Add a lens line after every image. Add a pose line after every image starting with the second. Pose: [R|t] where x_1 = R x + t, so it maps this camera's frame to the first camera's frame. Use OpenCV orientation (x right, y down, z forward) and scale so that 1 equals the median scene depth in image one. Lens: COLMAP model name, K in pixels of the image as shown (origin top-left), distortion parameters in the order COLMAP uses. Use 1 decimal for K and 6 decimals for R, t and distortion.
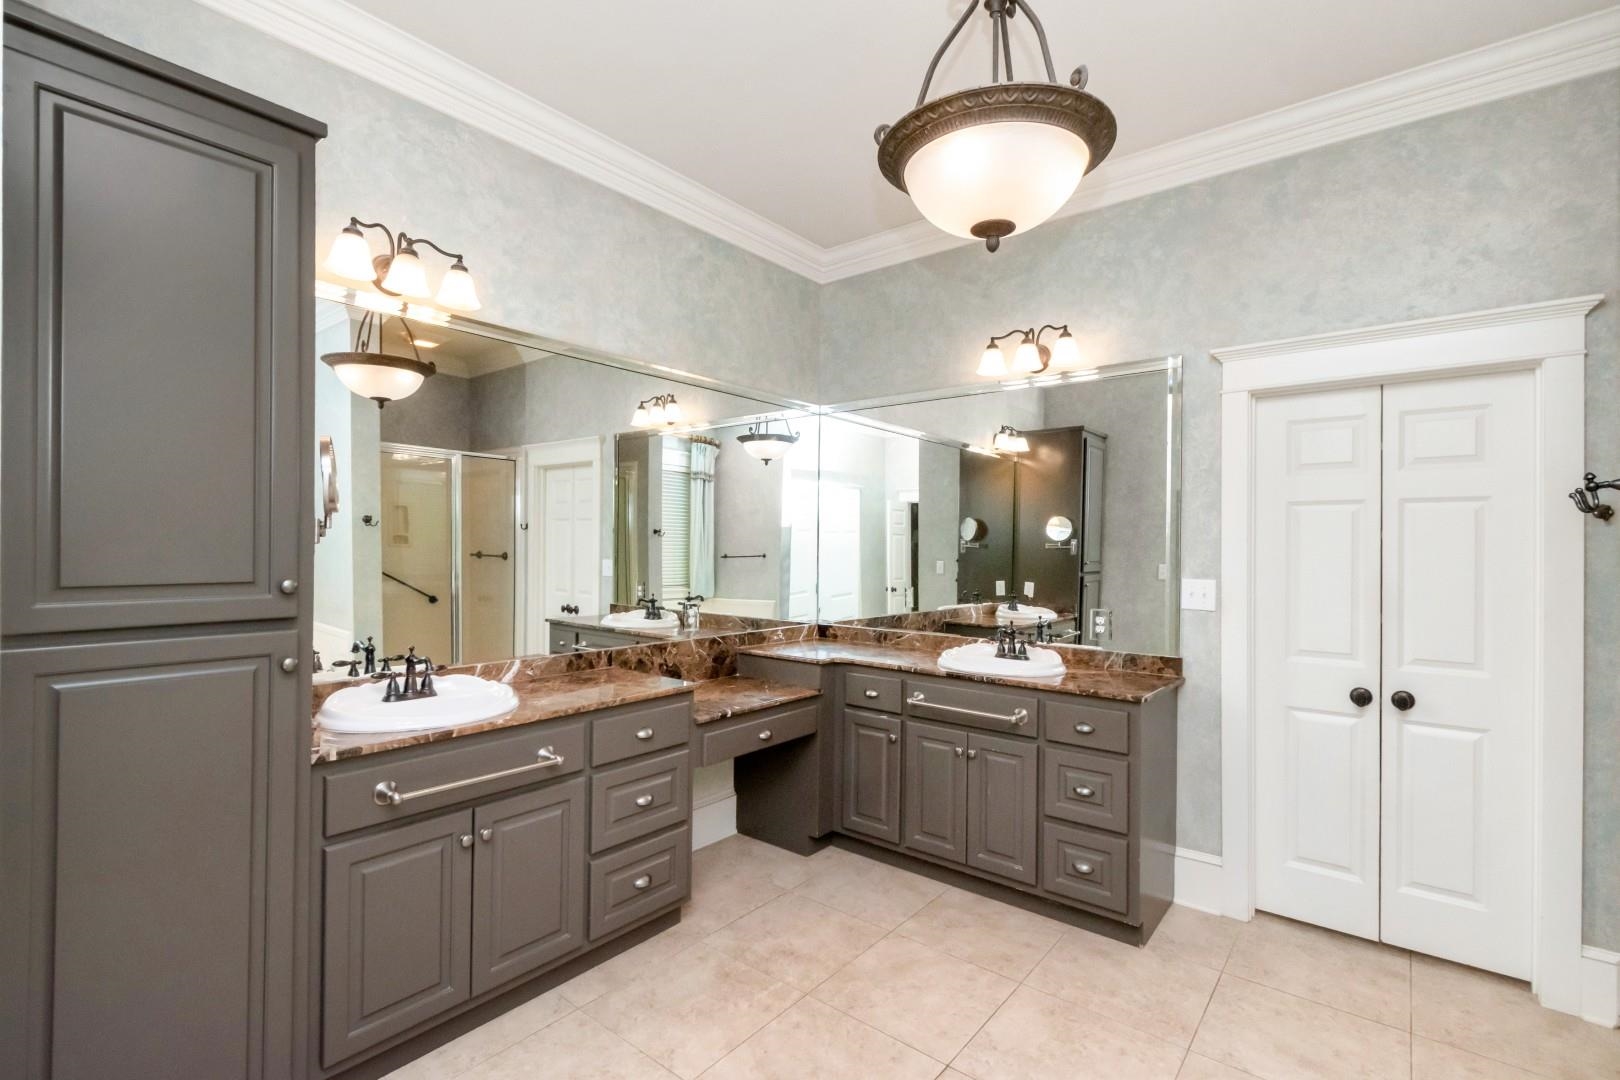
lens RADIAL K [[755.2, 0, 837.0], [0, 755.2, 537.9], [0, 0, 1]] dist [-0.002576, -0.000535]
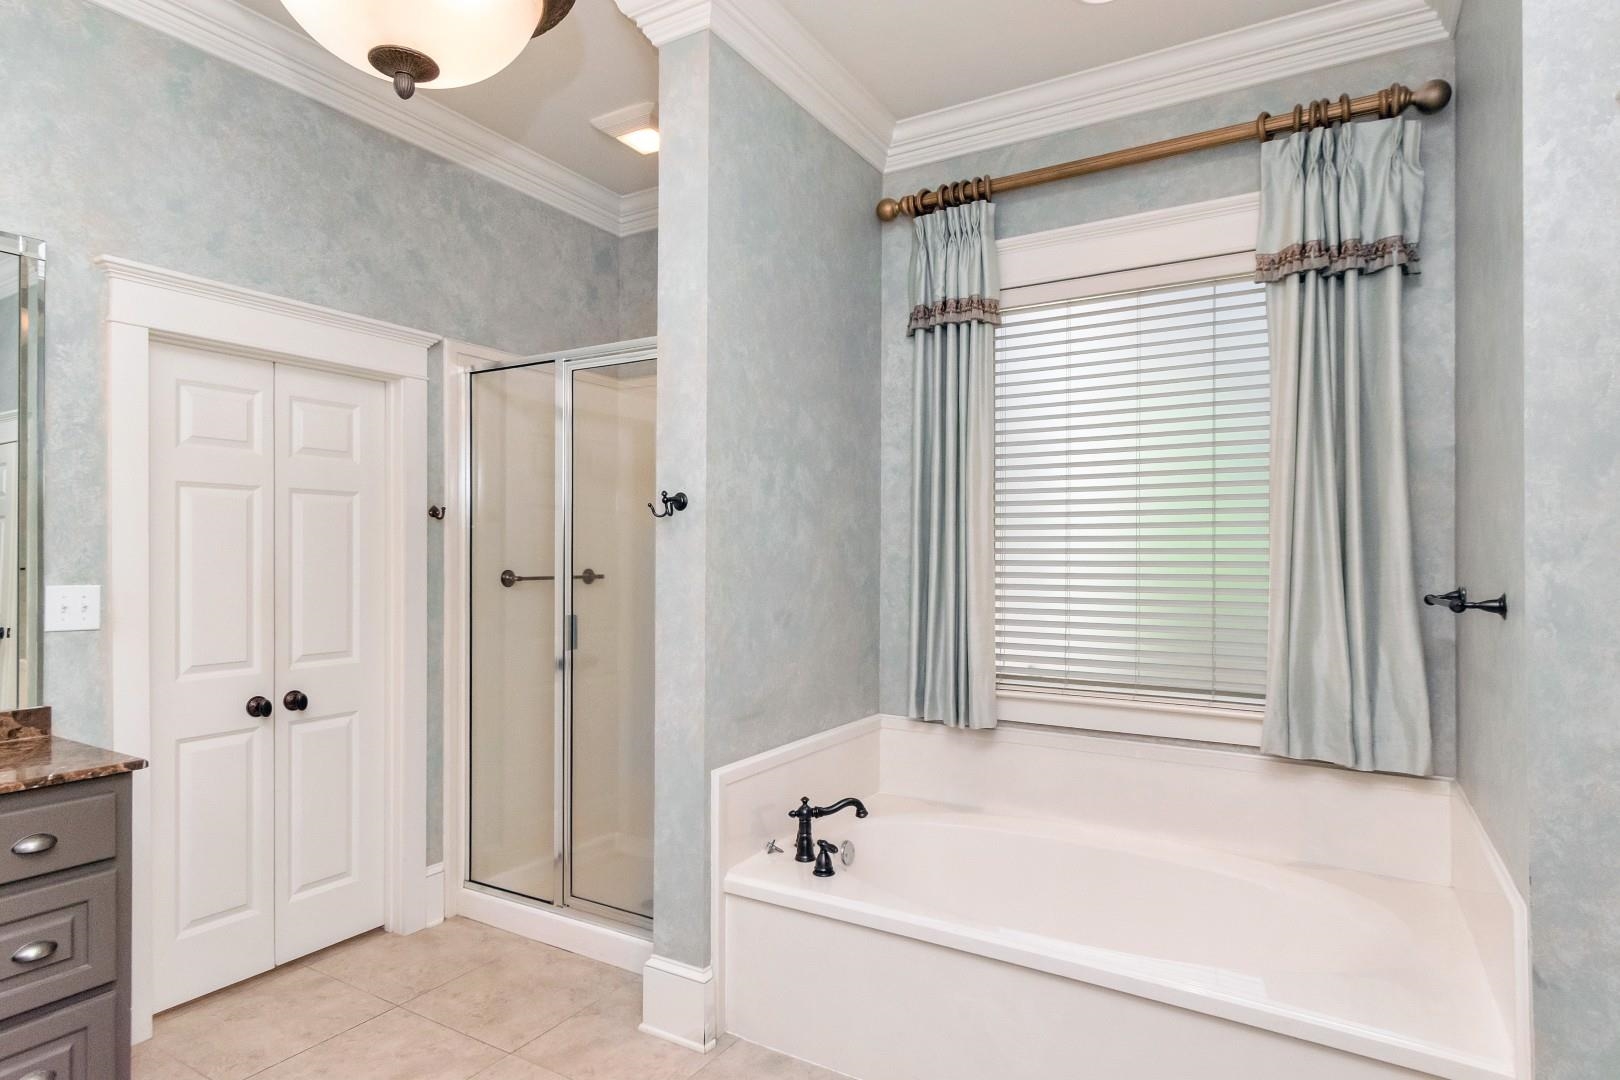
lens RADIAL K [[855.8, 0, 810.9], [0, 855.8, 546.4], [0, 0, 1]] dist [-0.000231, -0.000673]
pose [[-0.107215, -0.001353, 0.994235, -0.365157], [-0.016952, 0.999856, -0.000468, 0.009620], [-0.994091, -0.016905, -0.107223, 0.437834]]
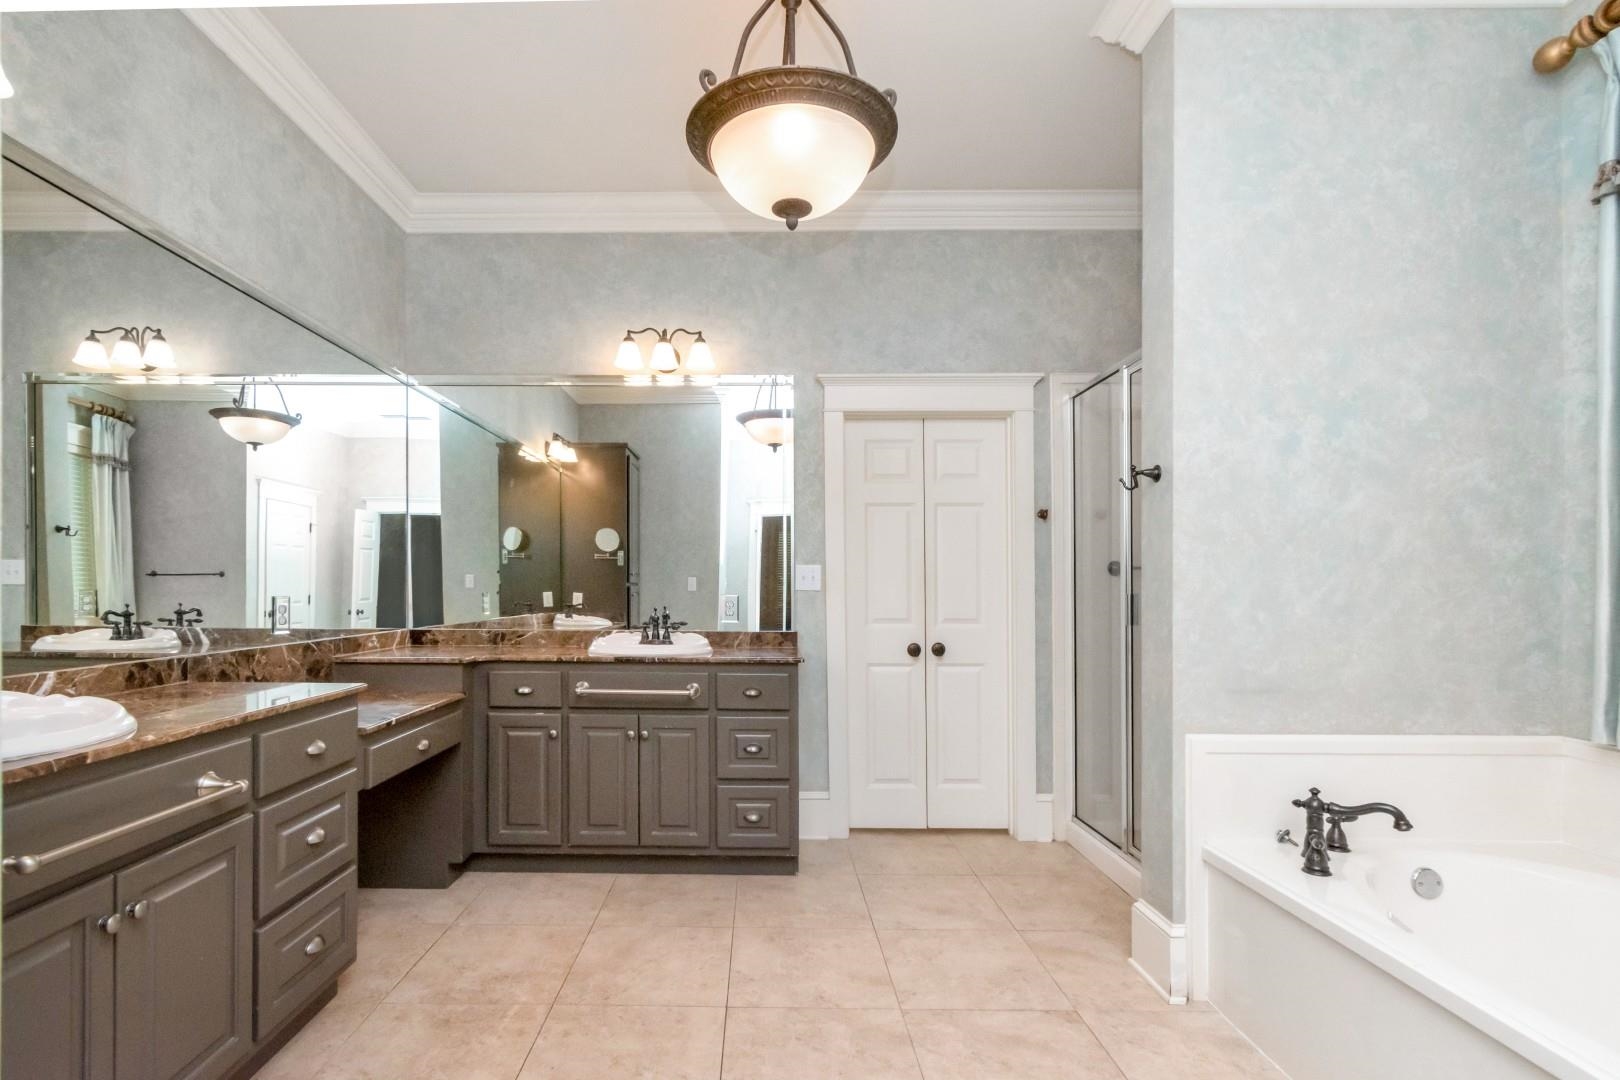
lens RADIAL K [[742.9, 0, 788.3], [0, 742.9, 577.3], [0, 0, 1]] dist [0.000205, -0.000096]
pose [[0.782556, -0.005925, 0.622552, -0.286453], [0.004106, 0.999982, 0.004356, 0.071325], [-0.622566, -0.000852, 0.782567, 0.101695]]
